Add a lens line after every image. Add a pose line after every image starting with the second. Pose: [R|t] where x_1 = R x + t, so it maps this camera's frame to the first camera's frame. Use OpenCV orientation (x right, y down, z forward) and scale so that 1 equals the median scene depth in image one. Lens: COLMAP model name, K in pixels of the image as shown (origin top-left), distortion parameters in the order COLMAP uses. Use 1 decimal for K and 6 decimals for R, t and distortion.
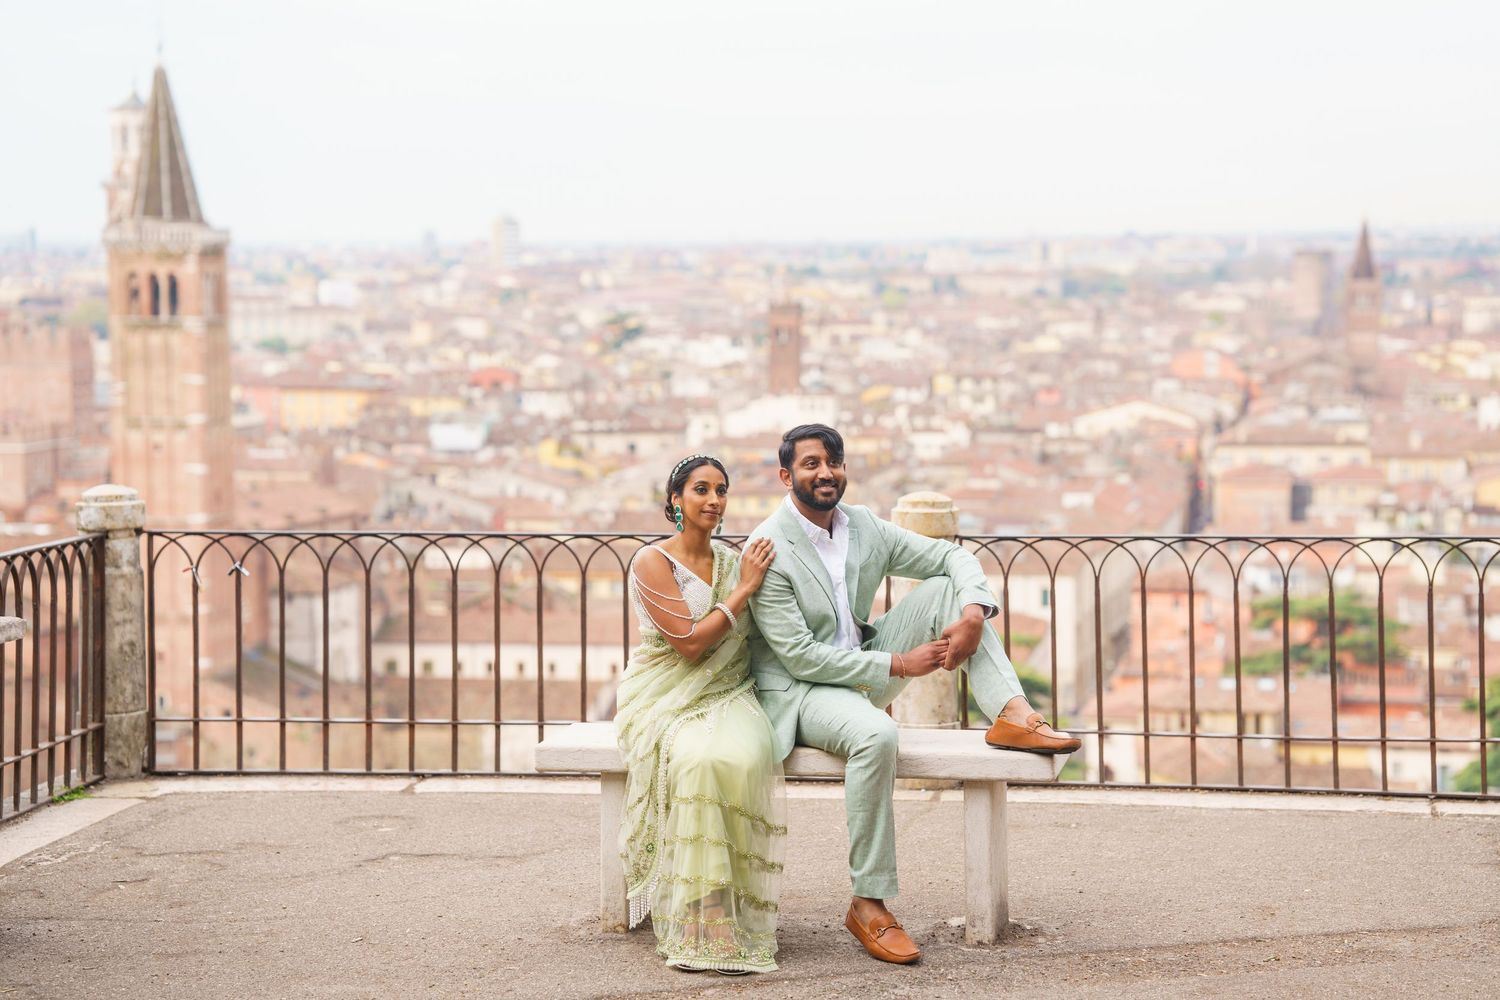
lens RADIAL K [[3704.1, 0, 758.1], [0, 3704.1, 505.2], [0, 0, 1]] dist [0.745681, 0.584887]
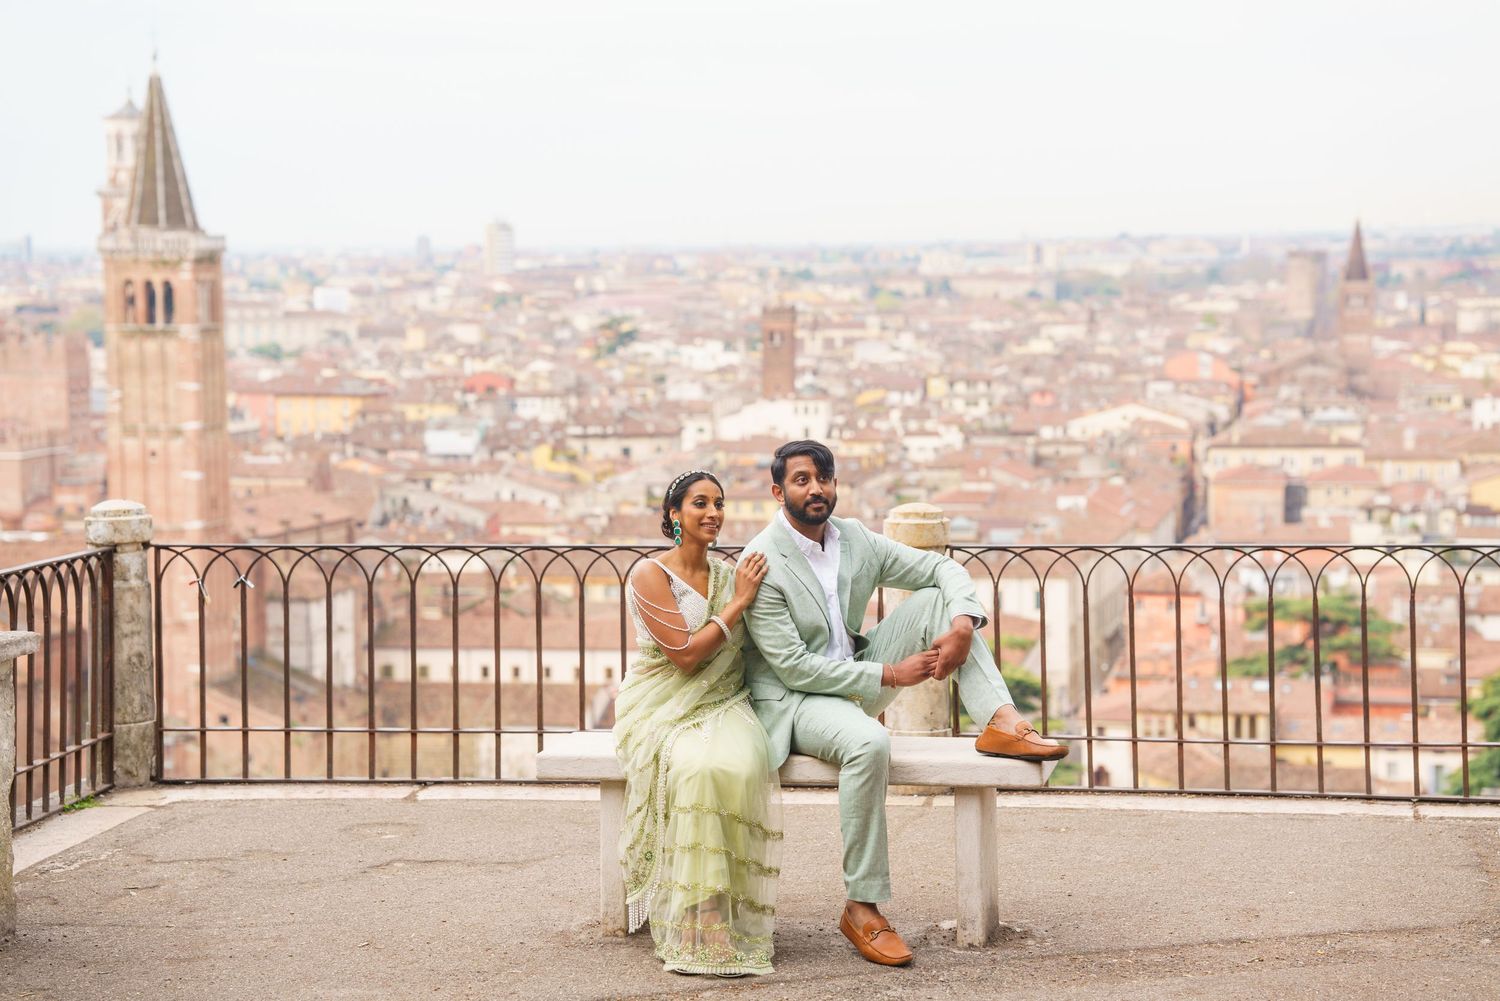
lens RADIAL K [[3708.0, 0, 742.6], [0, 3708.0, 506.2], [0, 0, 1]] dist [0.716897, 0.792470]
pose [[0.999986, -0.004576, -0.002640, 0.000012], [0.004575, 0.999989, -0.000478, -0.002326], [0.002642, 0.000465, 0.999996, -0.019604]]
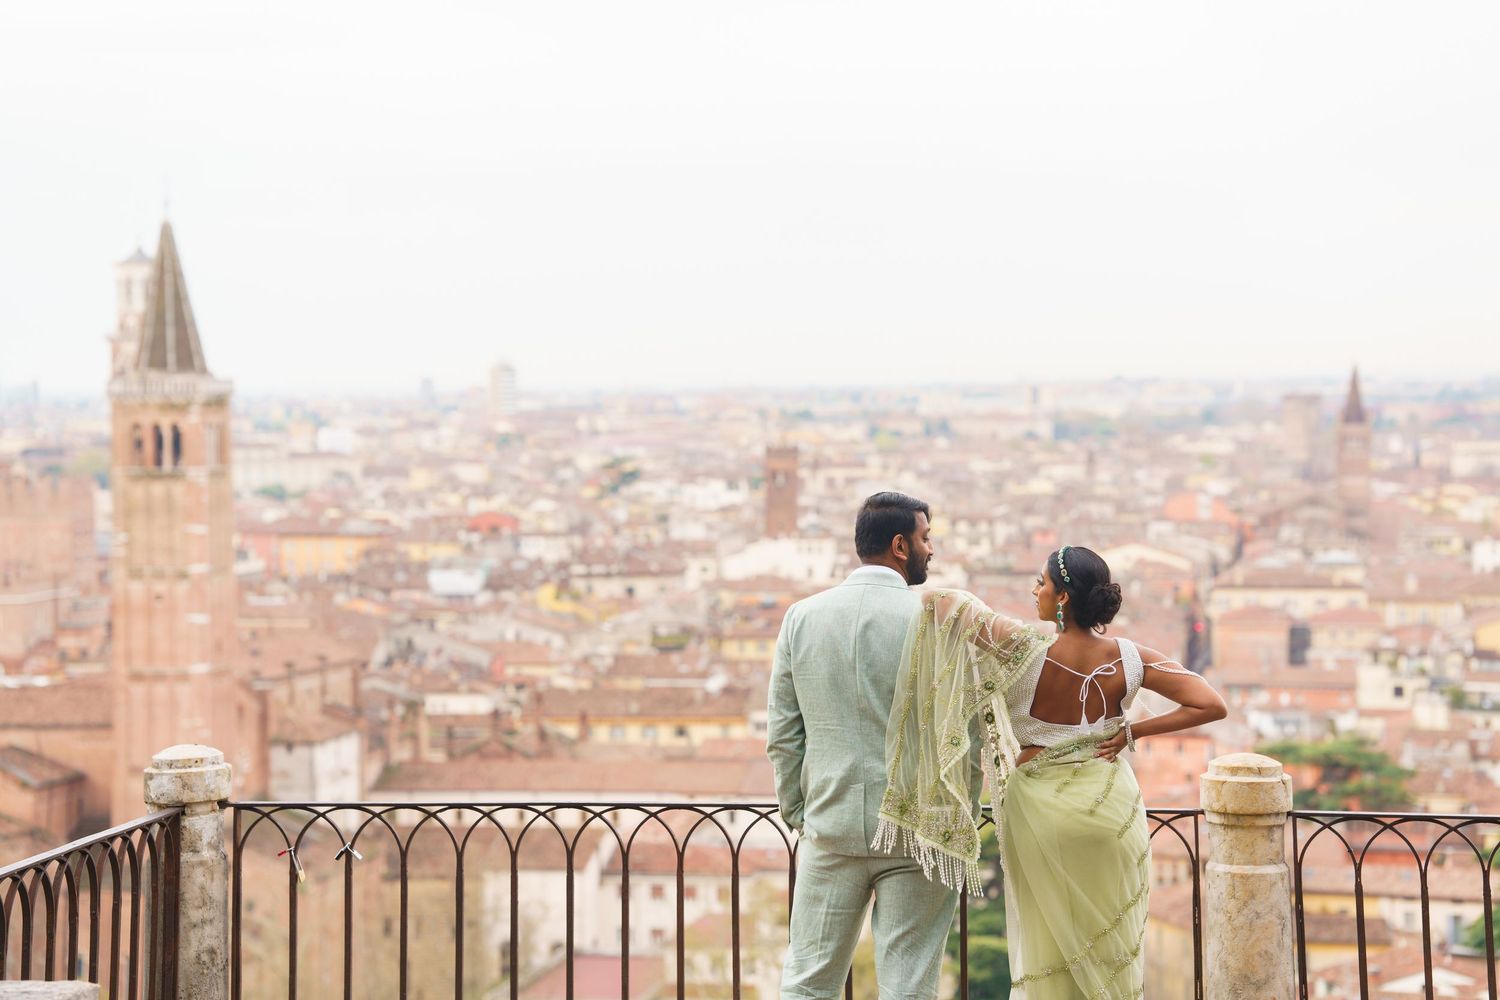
lens RADIAL K [[3597.6, 0, 749.0], [0, 3597.6, 497.5], [0, 0, 1]] dist [0.690354, 0.773791]
pose [[0.999979, -0.004600, 0.004591, -0.058129], [0.004775, 0.999235, -0.038823, -0.026494], [-0.004409, 0.038844, 0.999236, 0.238018]]
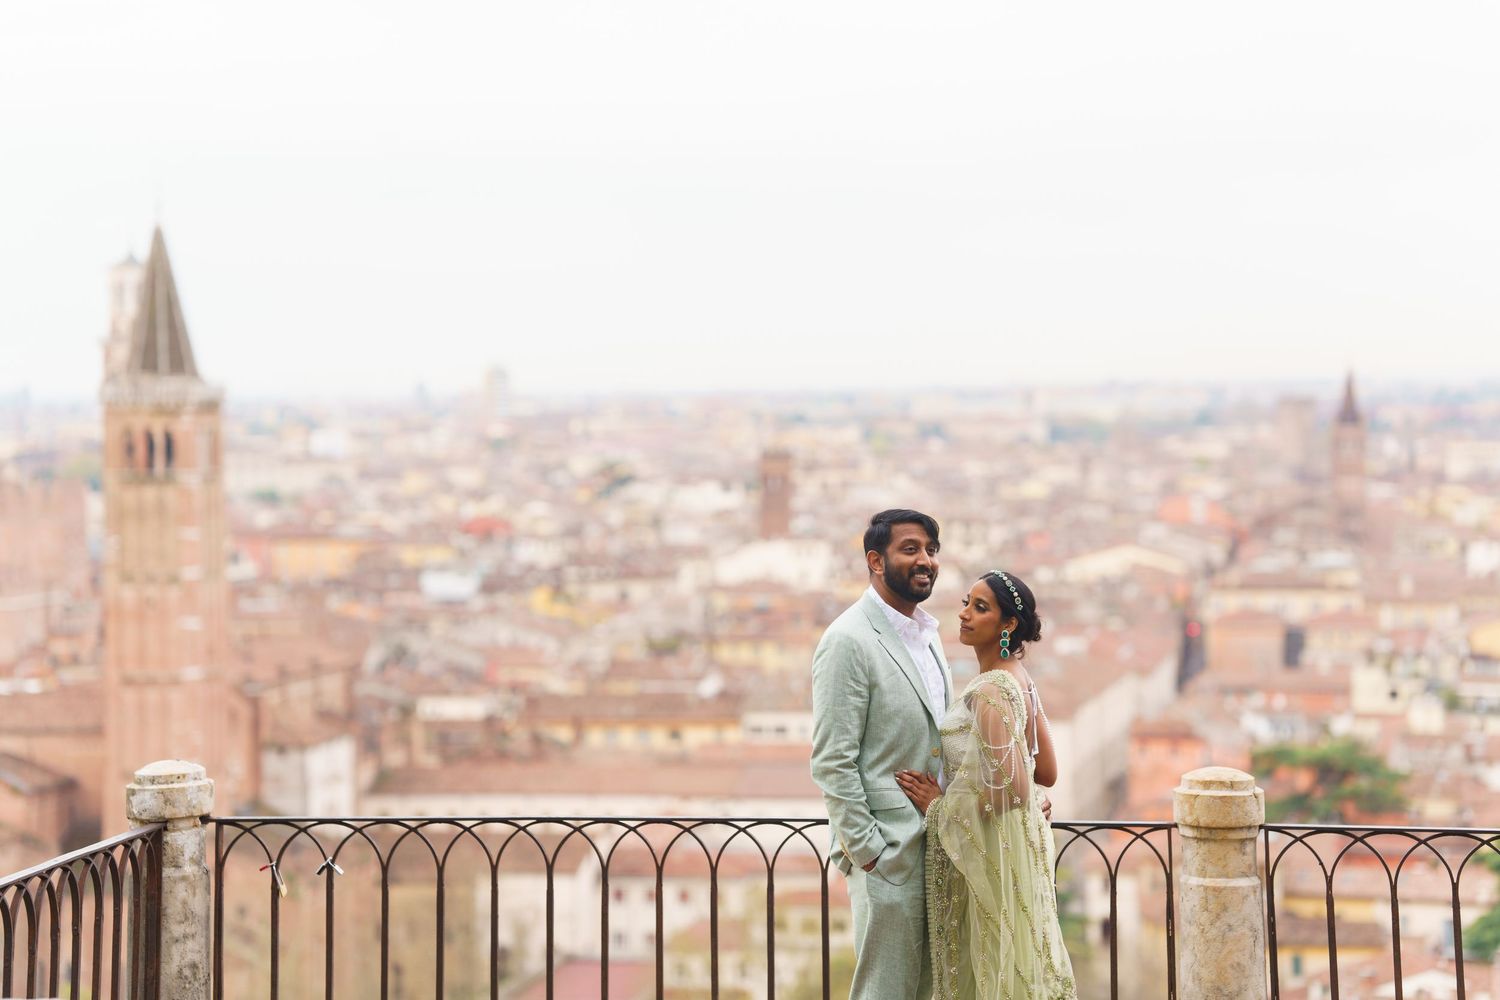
lens RADIAL K [[3603.7, 0, 749.5], [0, 3603.7, 502.0], [0, 0, 1]] dist [0.755026, 0.506108]
pose [[0.999964, -0.006017, 0.006016, -0.054561], [0.006242, 0.999253, -0.038150, -0.029176], [-0.005782, 0.038186, 0.999254, 0.229027]]
